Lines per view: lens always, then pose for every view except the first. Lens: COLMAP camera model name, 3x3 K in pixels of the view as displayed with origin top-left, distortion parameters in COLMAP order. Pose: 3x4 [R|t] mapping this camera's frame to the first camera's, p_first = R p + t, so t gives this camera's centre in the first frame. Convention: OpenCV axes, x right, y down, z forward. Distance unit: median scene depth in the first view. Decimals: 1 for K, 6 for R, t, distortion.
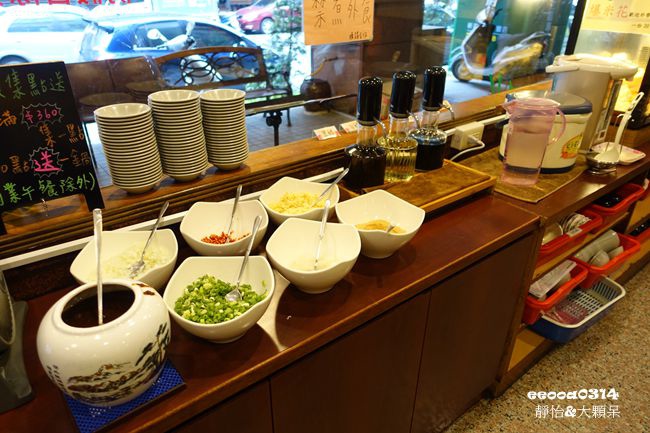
lens RADIAL K [[441.3, 0, 323.8], [0, 441.3, 216.3], [0, 0, 1]] dist [0.008443, -0.009575]
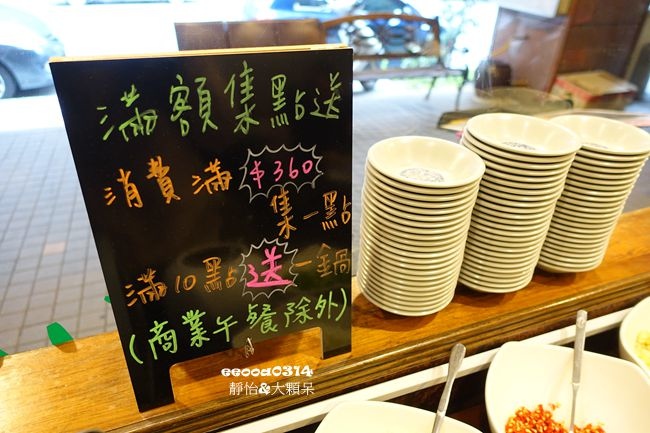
lens RADIAL K [[441.3, 0, 325.4], [0, 441.3, 216.6], [0, 0, 1]] dist [0.008443, -0.009575]
pose [[0.959390, 0.171381, -0.224050, -0.483412], [-0.156555, 0.984219, 0.082477, -0.222441], [0.234650, -0.044052, 0.971081, 0.579152]]
